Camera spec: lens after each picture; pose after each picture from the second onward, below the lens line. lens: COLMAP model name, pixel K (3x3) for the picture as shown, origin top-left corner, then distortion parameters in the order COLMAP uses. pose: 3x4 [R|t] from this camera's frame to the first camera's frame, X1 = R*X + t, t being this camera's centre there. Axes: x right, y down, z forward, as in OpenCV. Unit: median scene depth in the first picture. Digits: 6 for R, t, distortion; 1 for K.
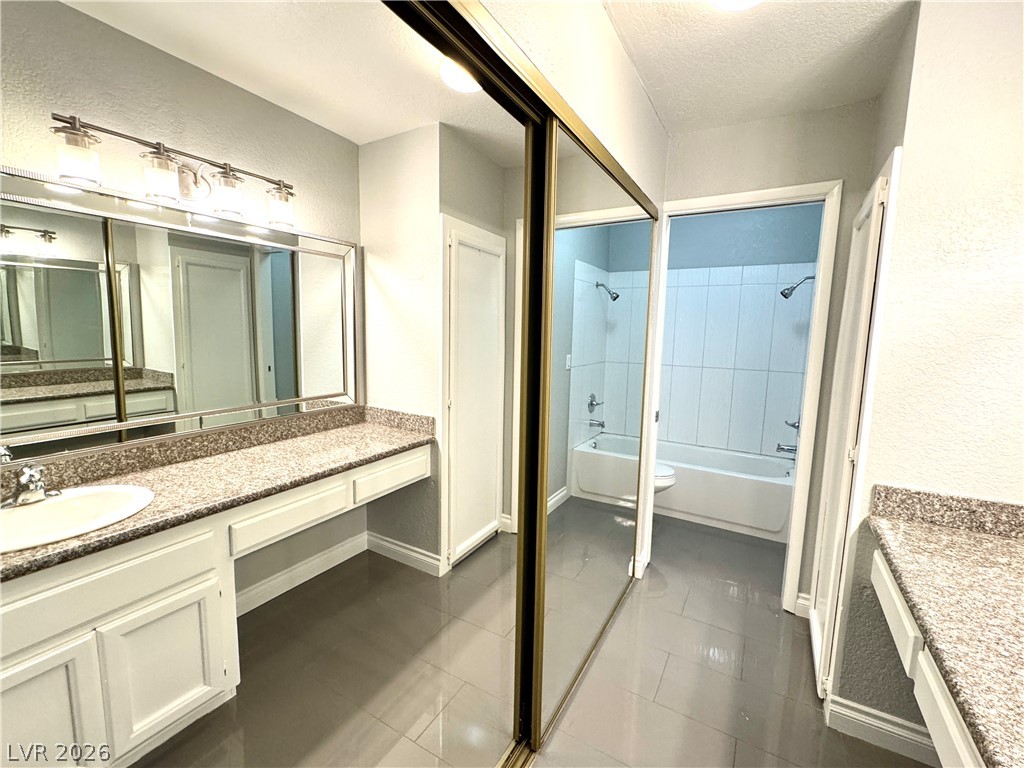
lens RADIAL K [[435.8, 0, 512.0], [0, 435.8, 384.0], [0, 0, 1]] dist [-0.003663, 0.000507]
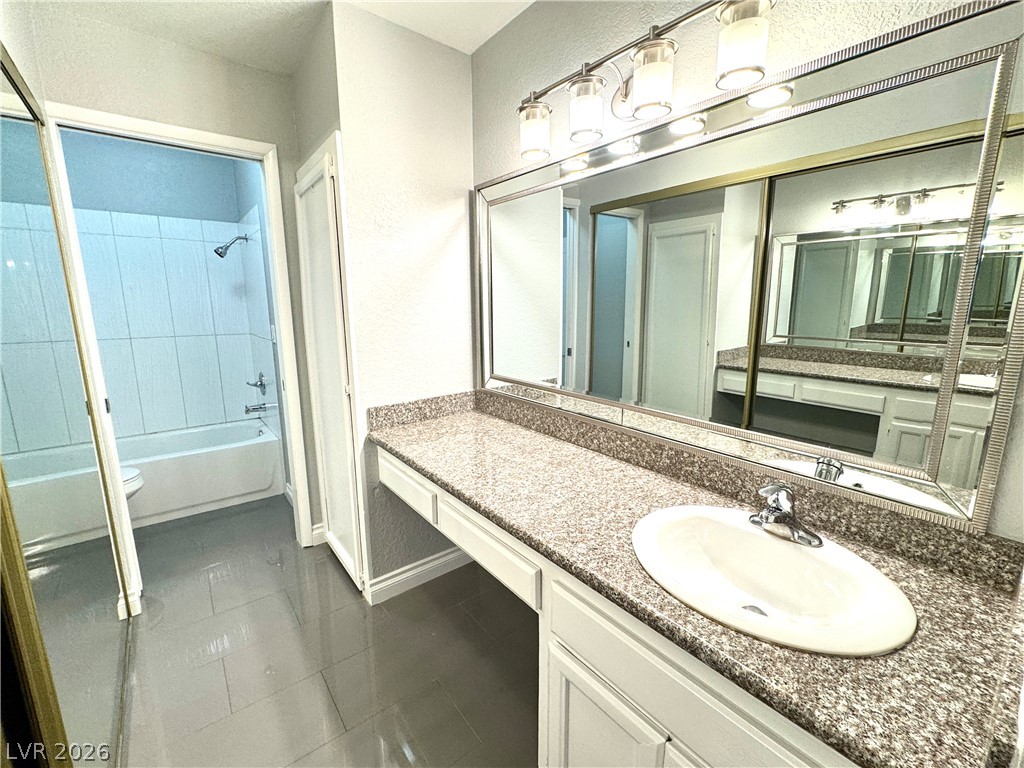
lens RADIAL K [[435.8, 0, 512.0], [0, 435.8, 384.0], [0, 0, 1]] dist [-0.003663, 0.000507]
pose [[0.354882, -0.196906, 0.913940, -0.112120], [0.126765, 0.978676, 0.161630, 0.005791], [-0.926277, 0.058496, 0.372275, 0.086596]]
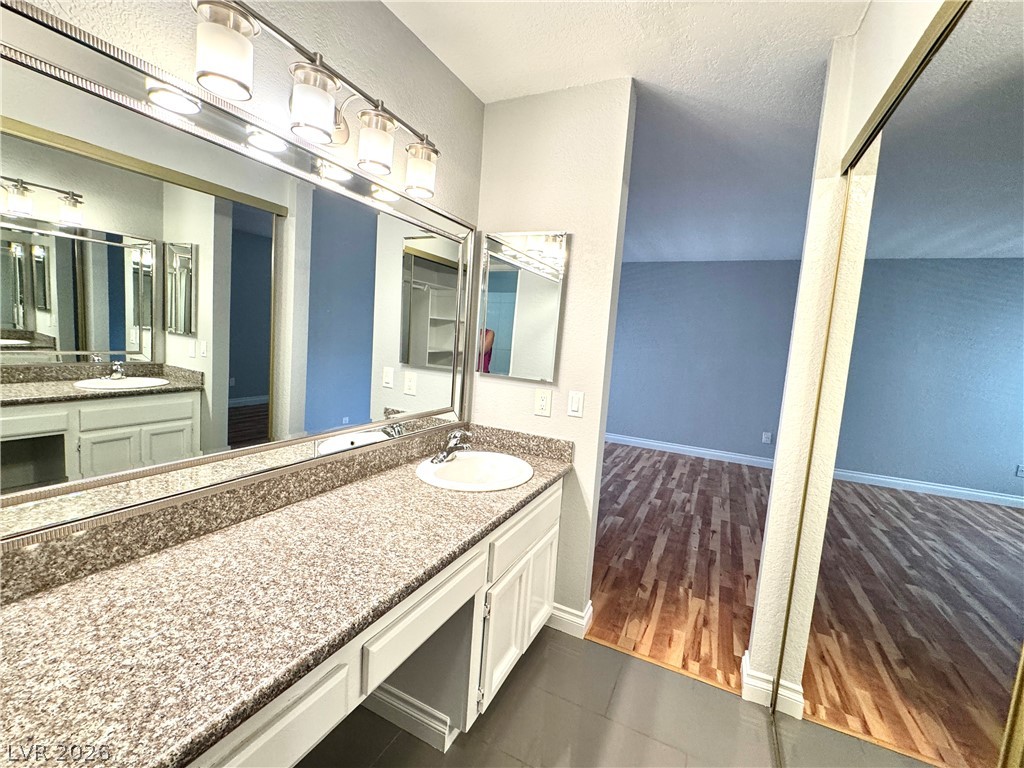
lens RADIAL K [[435.8, 0, 512.0], [0, 435.8, 384.0], [0, 0, 1]] dist [-0.003663, 0.000507]
pose [[-0.993122, -0.073030, -0.091514, 0.362546], [-0.092112, 0.969843, 0.225656, -0.074919], [0.072274, 0.232533, -0.969899, 0.825078]]
